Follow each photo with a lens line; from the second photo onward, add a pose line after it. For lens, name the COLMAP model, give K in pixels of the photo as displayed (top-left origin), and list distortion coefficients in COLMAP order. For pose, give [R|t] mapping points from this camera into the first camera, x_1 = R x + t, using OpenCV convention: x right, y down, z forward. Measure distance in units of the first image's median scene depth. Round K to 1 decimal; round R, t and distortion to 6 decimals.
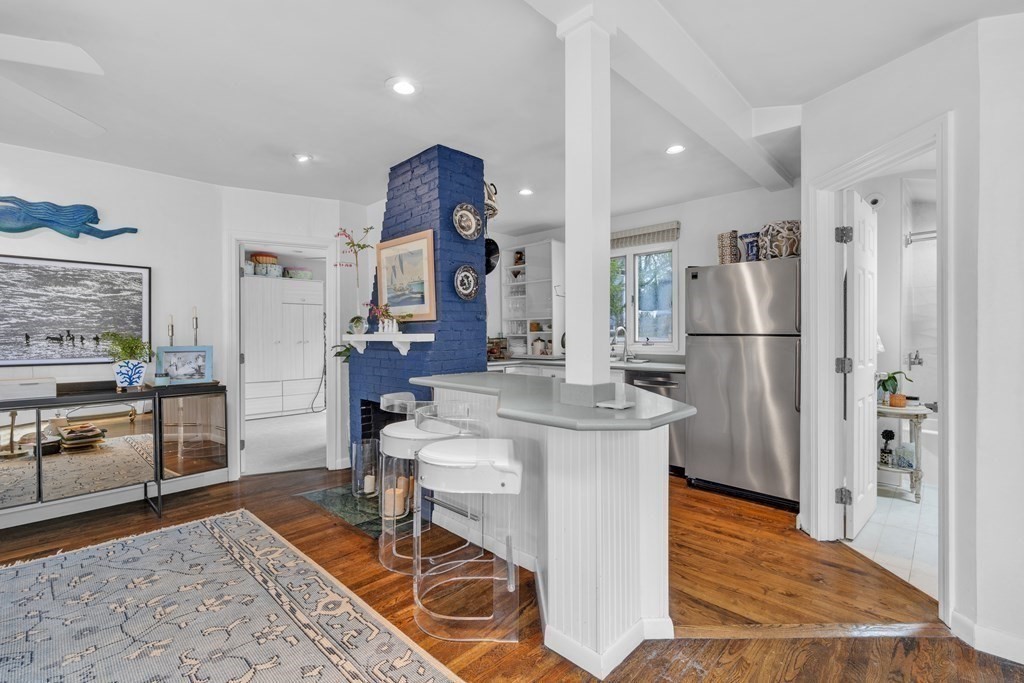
lens RADIAL K [[459.5, 0, 512.9], [0, 459.5, 336.8], [0, 0, 1]] dist [-0.005899, 0.000273]
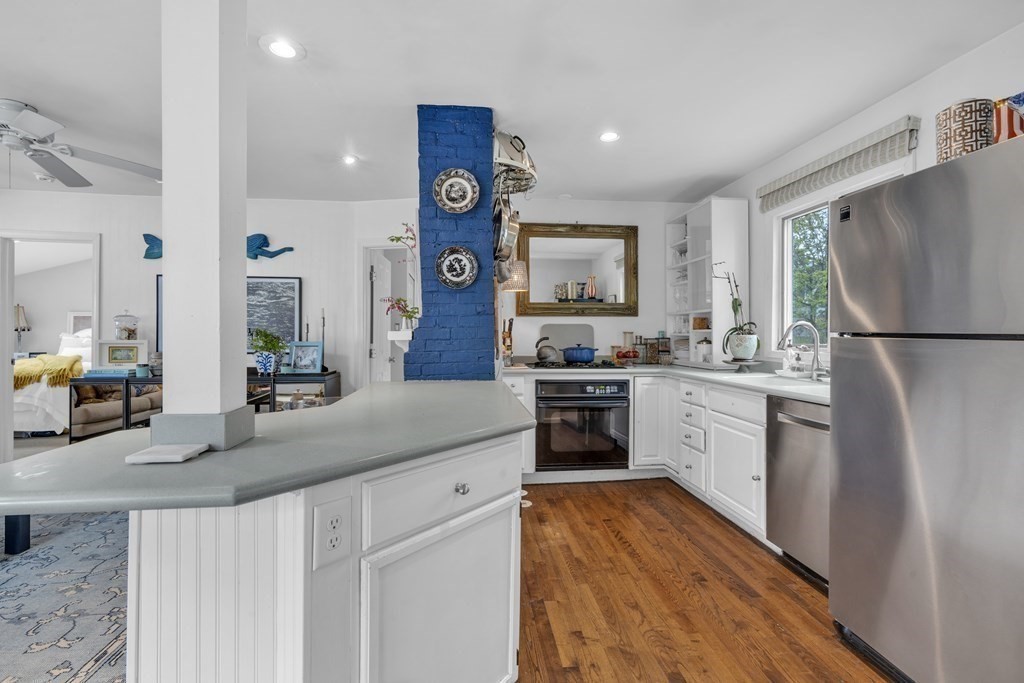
lens RADIAL K [[459.5, 0, 512.9], [0, 459.5, 336.8], [0, 0, 1]] dist [-0.005899, 0.000273]
pose [[0.770599, 0.009366, -0.637252, 0.483761], [-0.008458, 0.999954, 0.004469, -0.001599], [0.637264, 0.001947, 0.770643, 0.444091]]
